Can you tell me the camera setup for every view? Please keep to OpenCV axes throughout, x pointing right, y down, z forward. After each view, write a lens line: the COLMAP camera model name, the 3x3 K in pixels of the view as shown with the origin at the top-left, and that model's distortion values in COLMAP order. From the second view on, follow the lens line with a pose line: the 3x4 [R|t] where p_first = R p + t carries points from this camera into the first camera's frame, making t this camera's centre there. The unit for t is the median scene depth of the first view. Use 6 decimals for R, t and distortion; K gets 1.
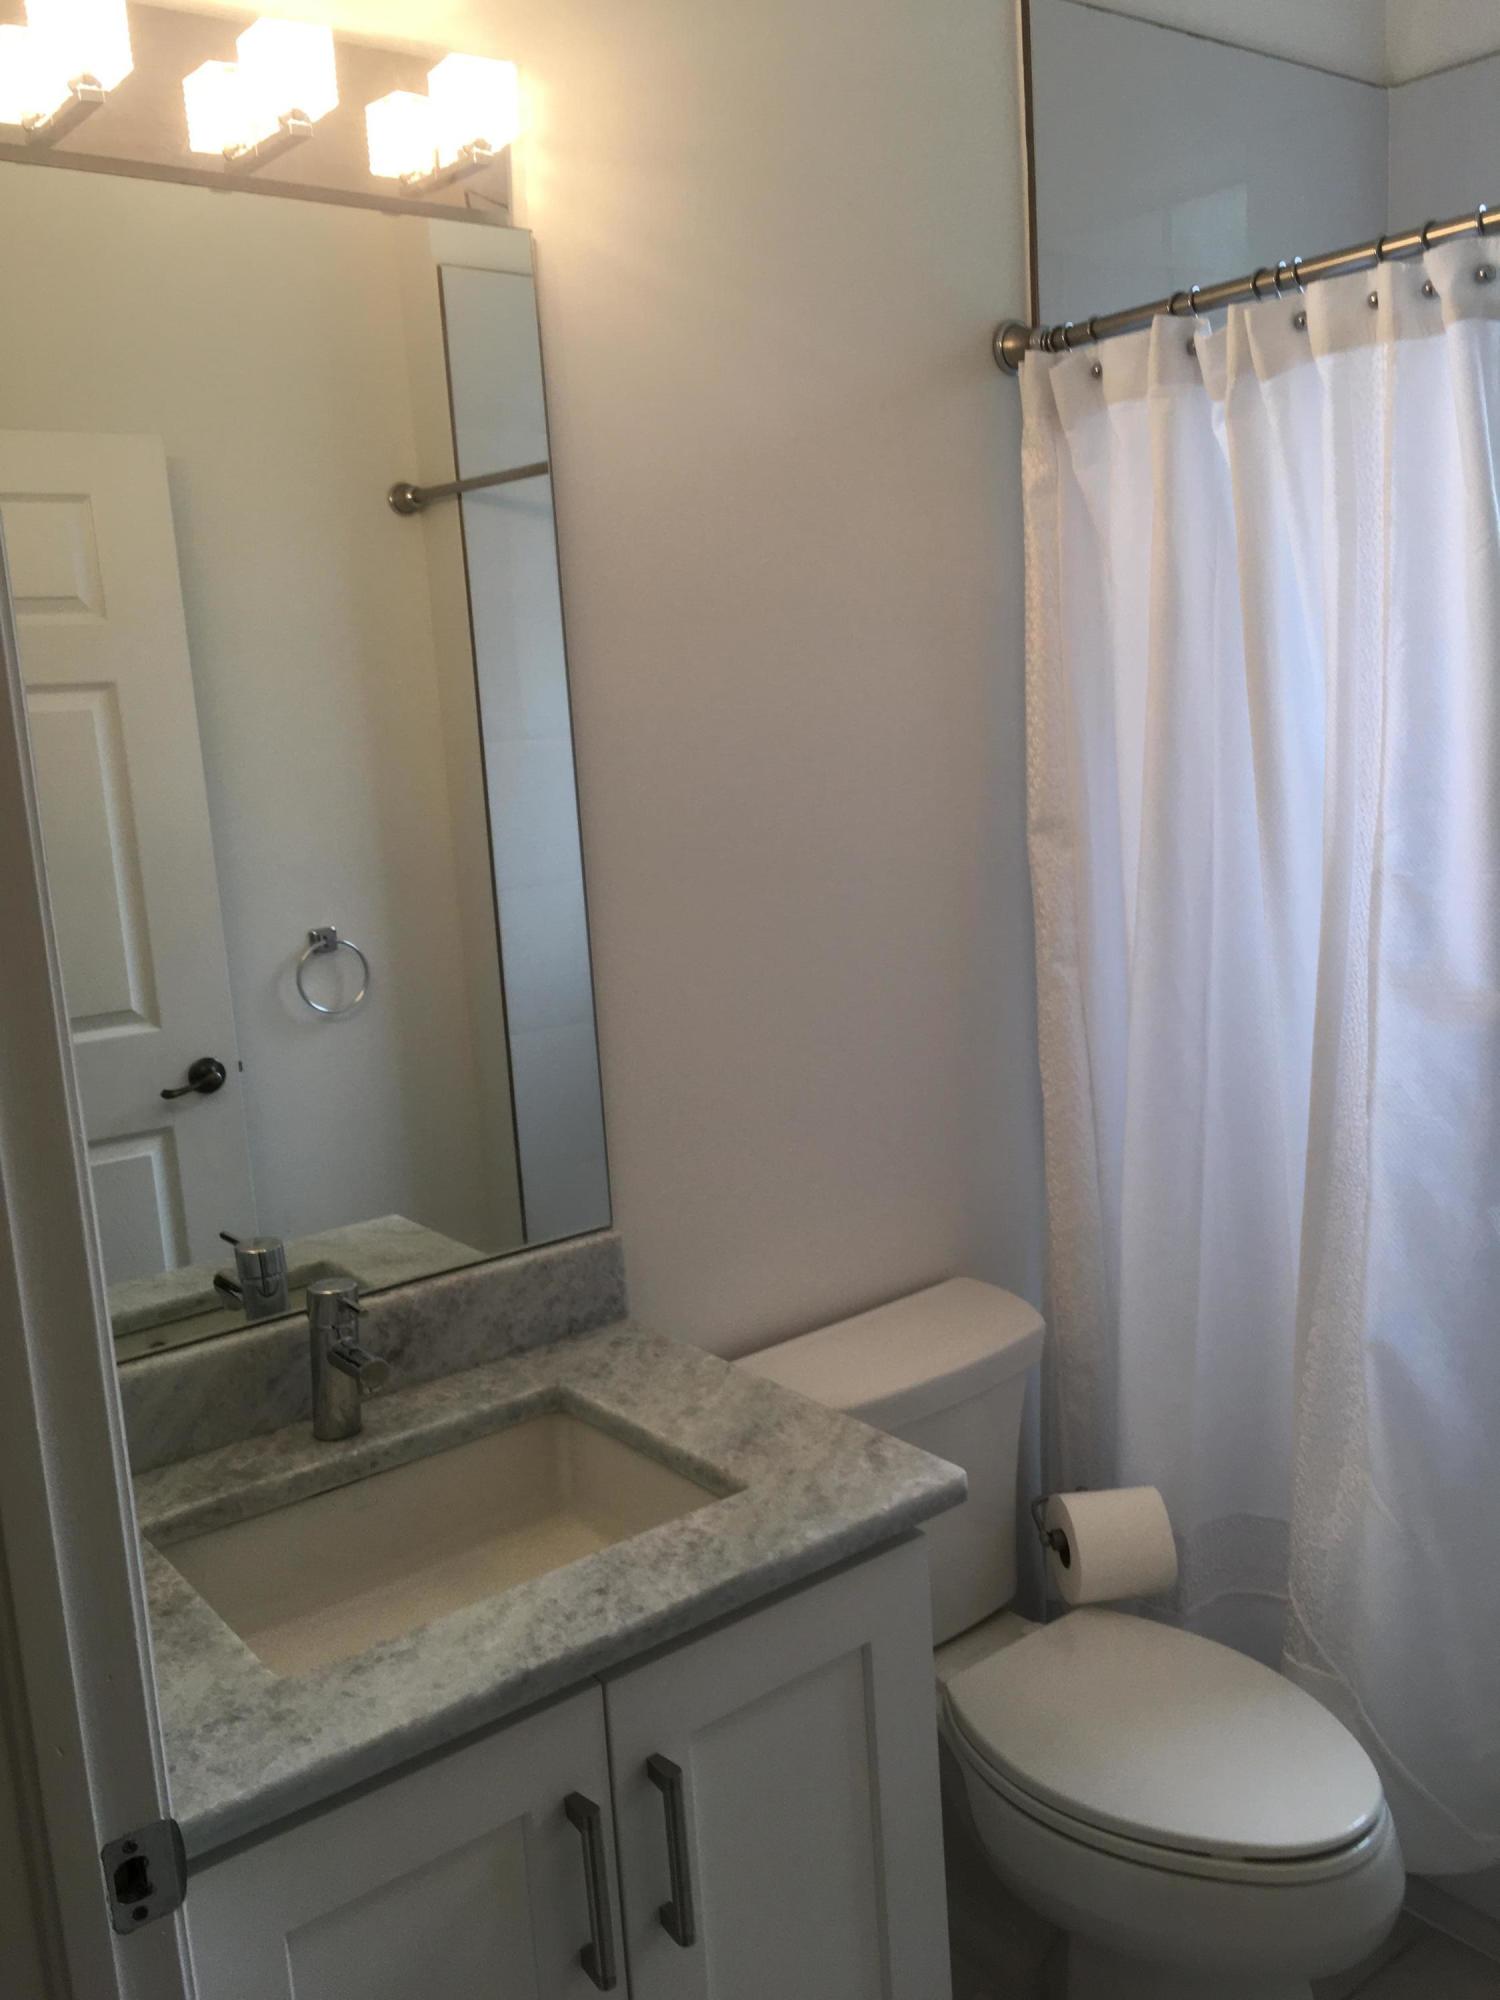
lens RADIAL K [[1717.0, 0, 737.7], [0, 1717.0, 982.6], [0, 0, 1]] dist [0.075633, -0.102740]
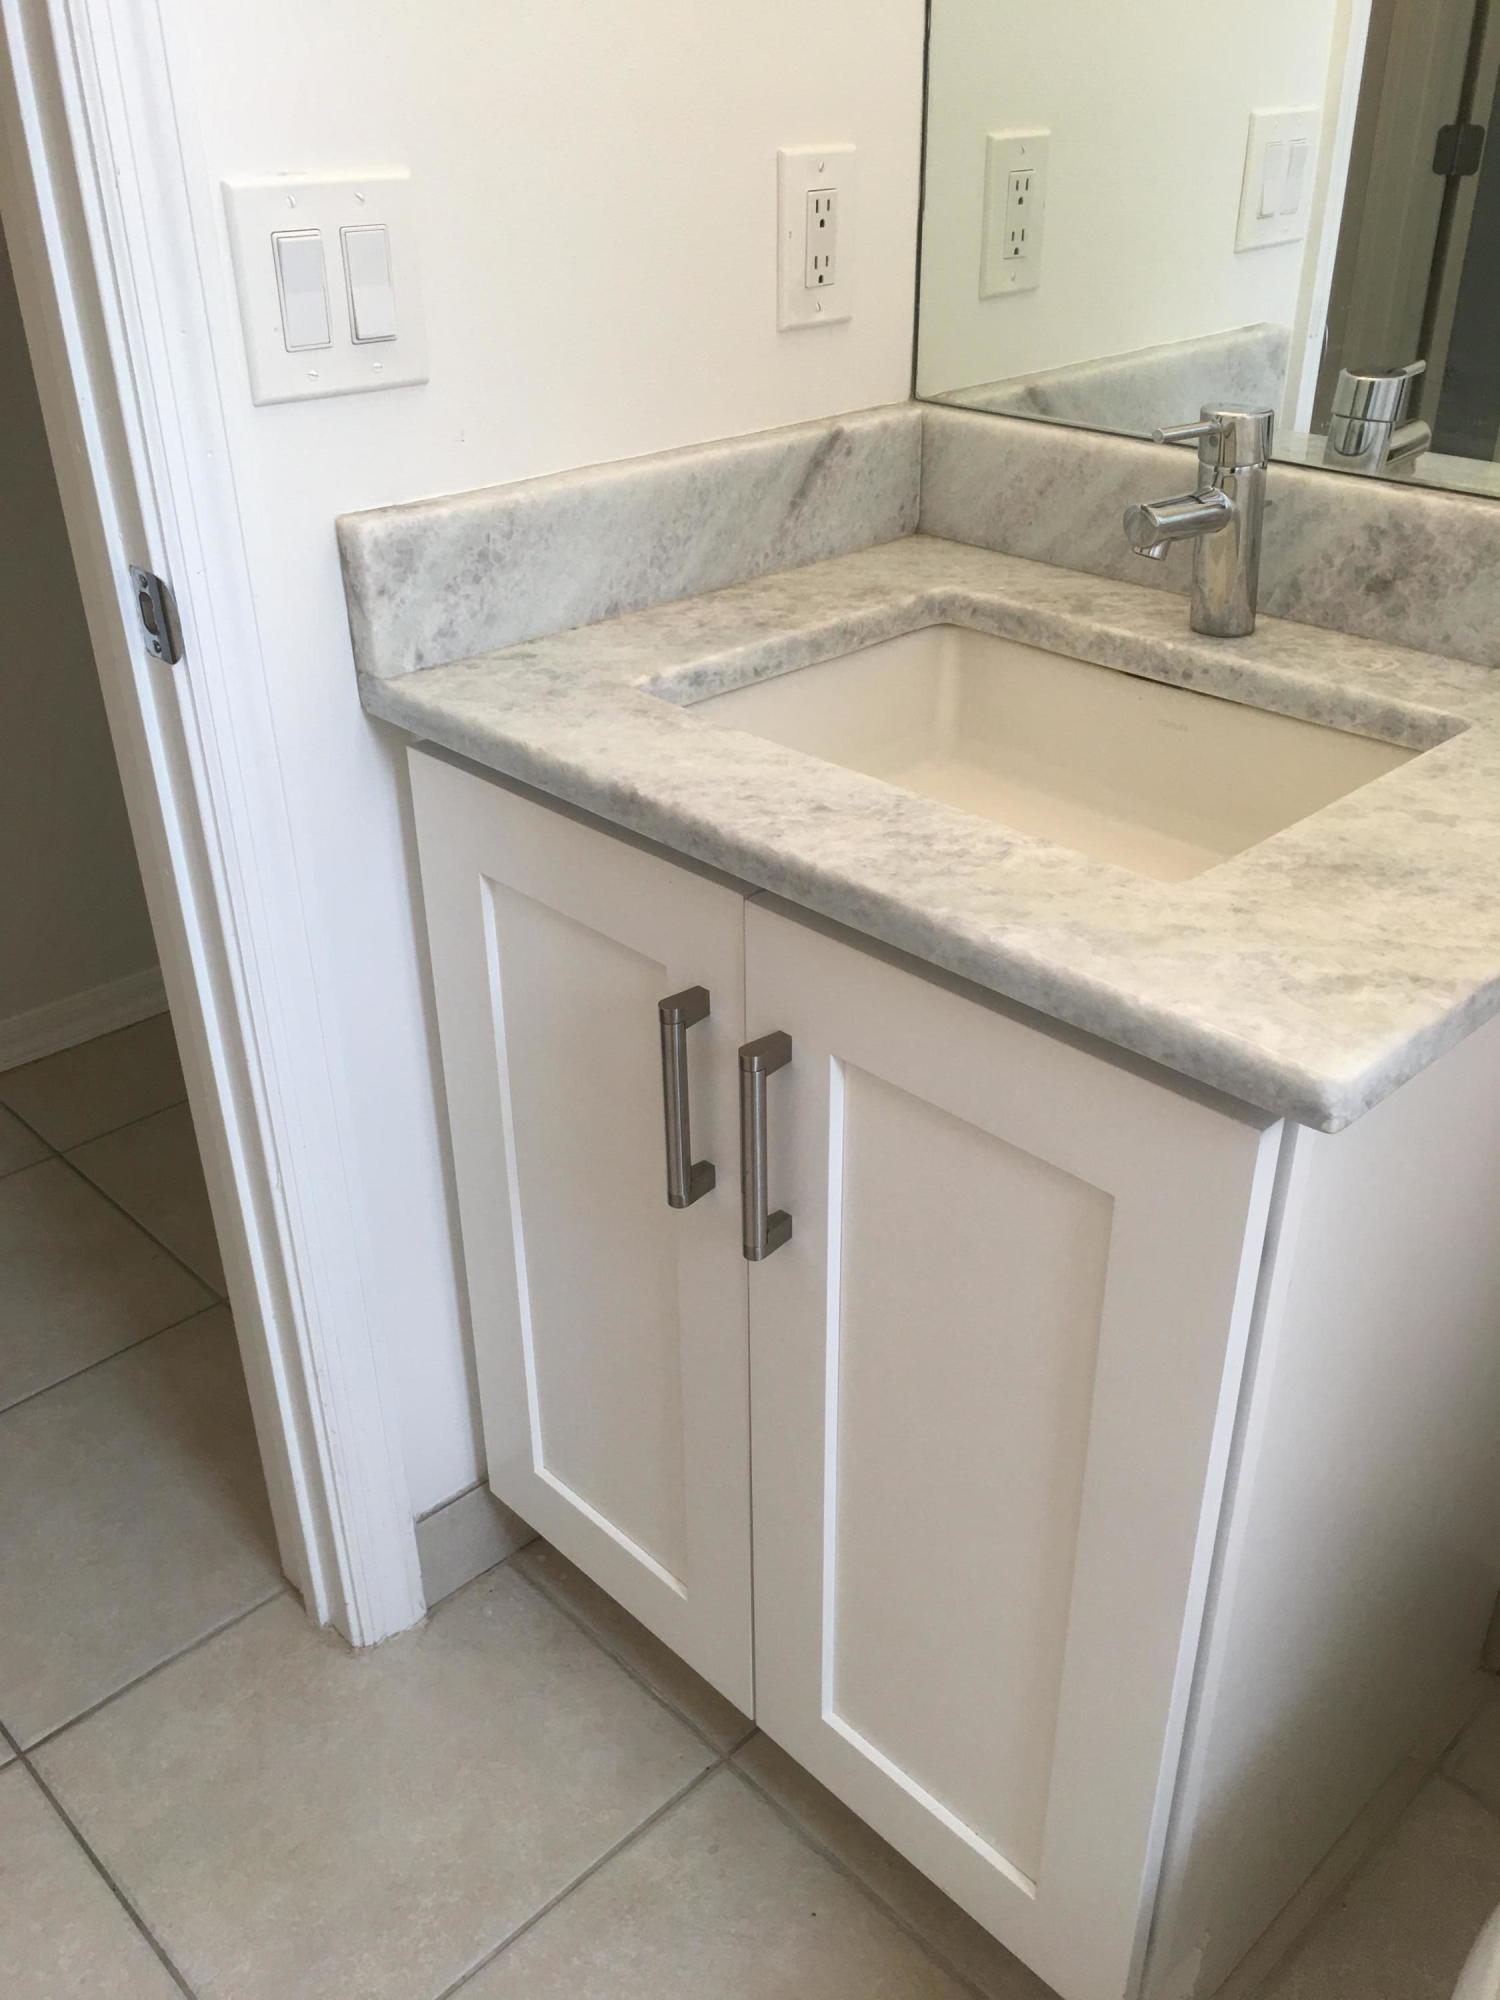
lens RADIAL K [[1706.0, 0, 750.0], [0, 1706.0, 1000.0], [0, 0, 1]] dist [0.056623, -0.007431]
pose [[0.125186, 0.545394, -0.828778, 0.458278], [-0.168812, 0.834878, 0.523909, 0.044321], [0.977666, 0.074322, 0.196584, 0.705256]]
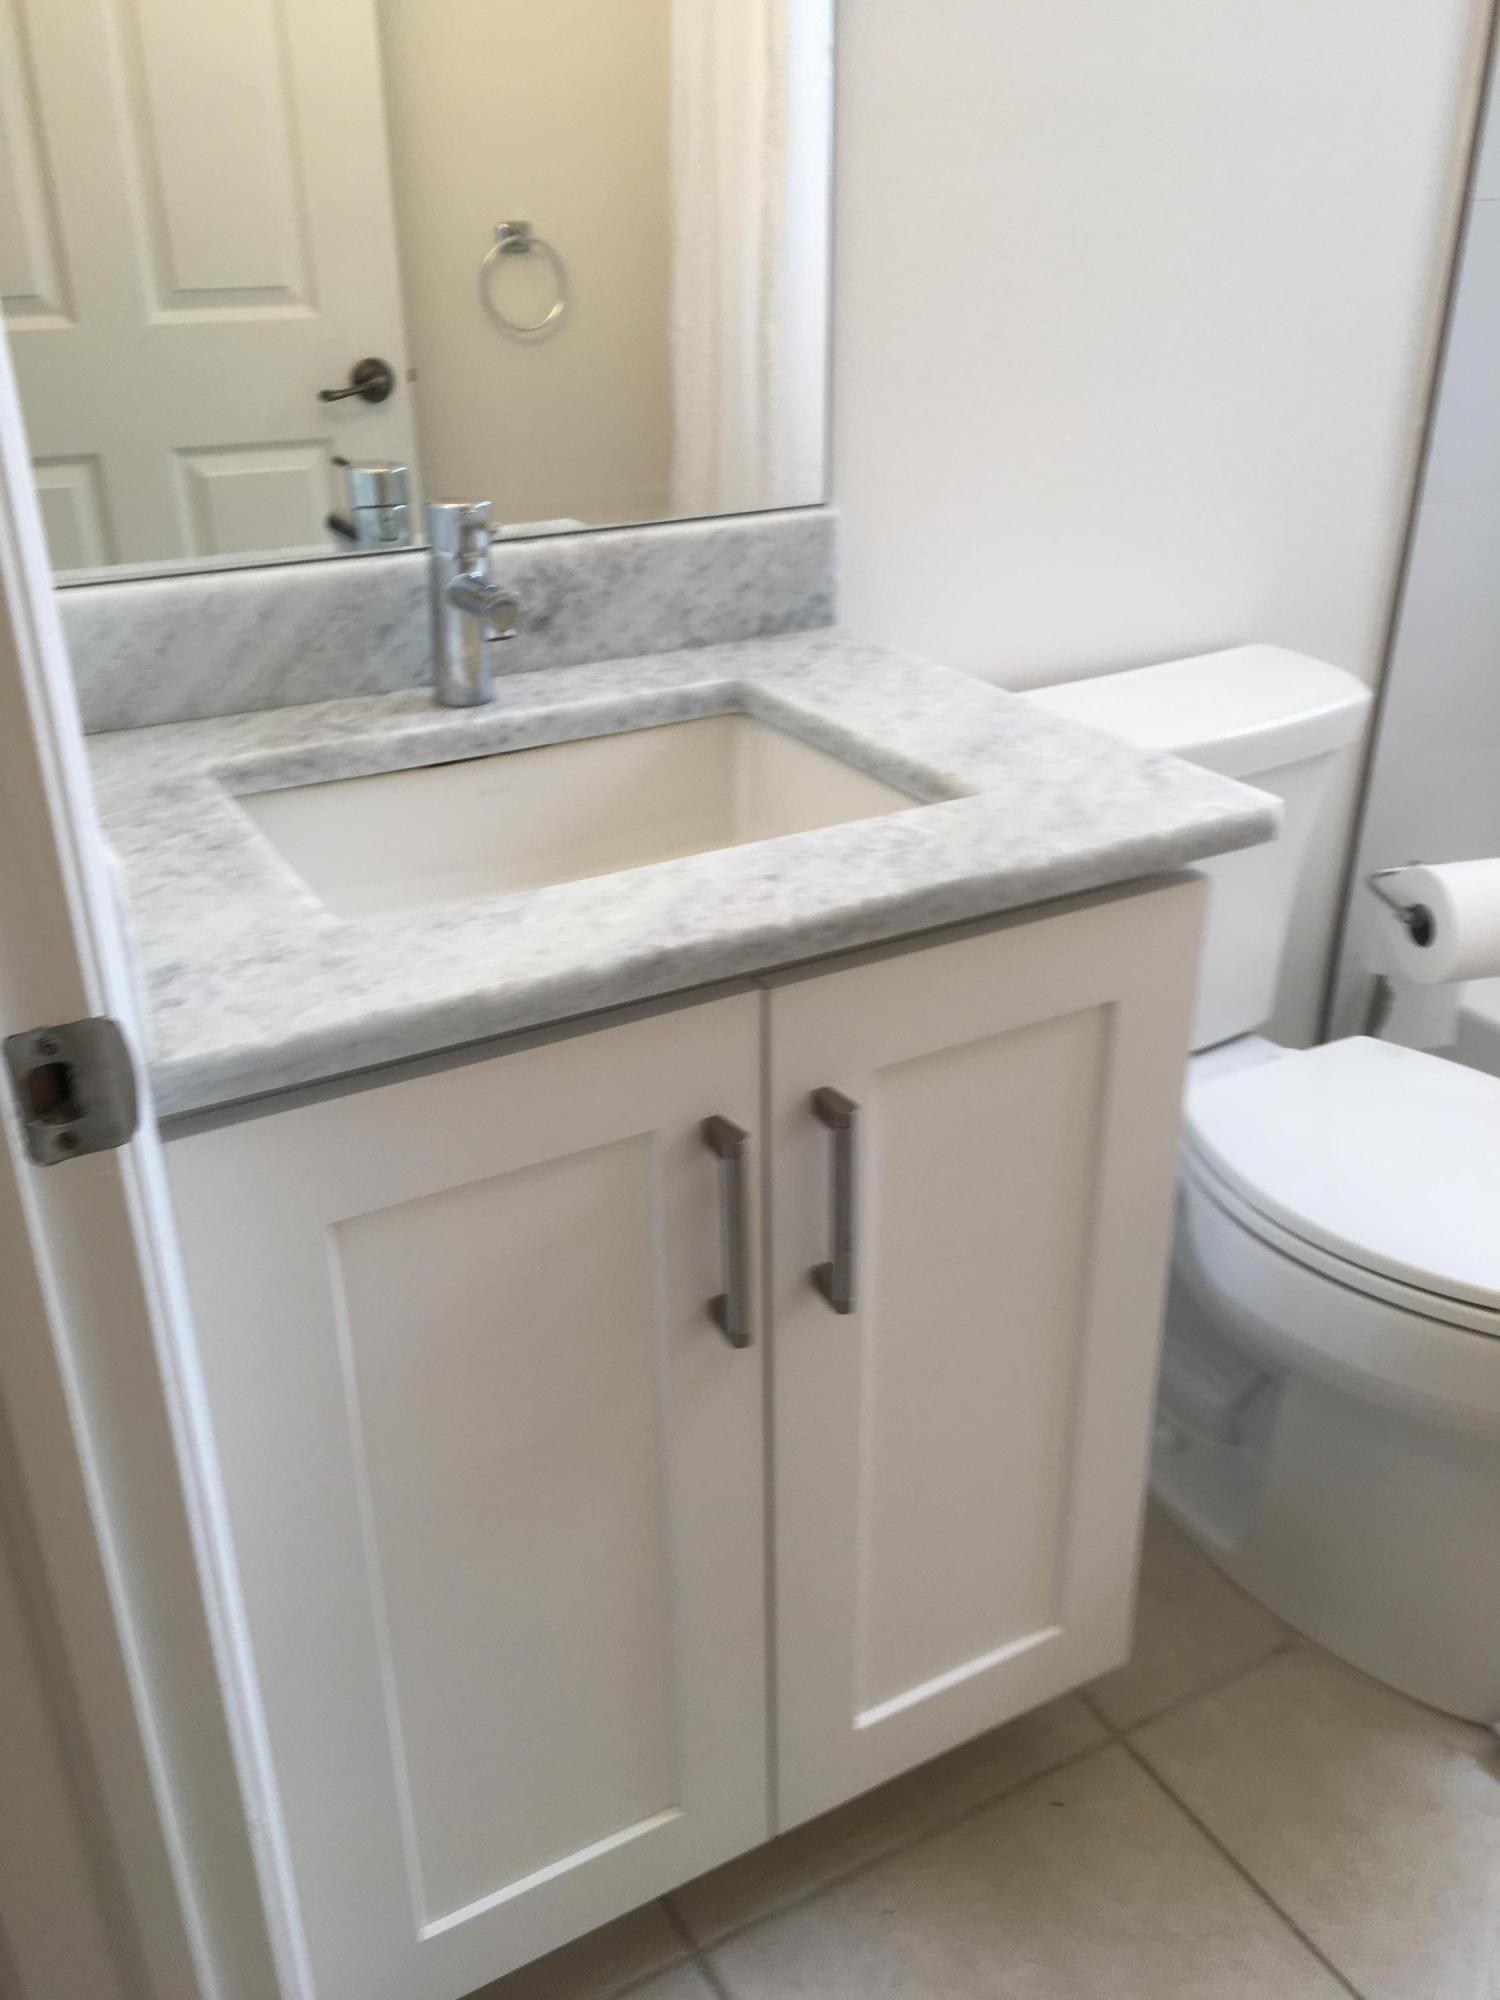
lens RADIAL K [[1706.0, 0, 750.0], [0, 1706.0, 1000.0], [0, 0, 1]] dist [0.056623, -0.007431]
pose [[0.989105, 0.110048, -0.097784, -0.009062], [-0.076891, 0.952611, 0.294314, 0.156657], [0.125539, -0.283589, 0.950693, 0.241093]]
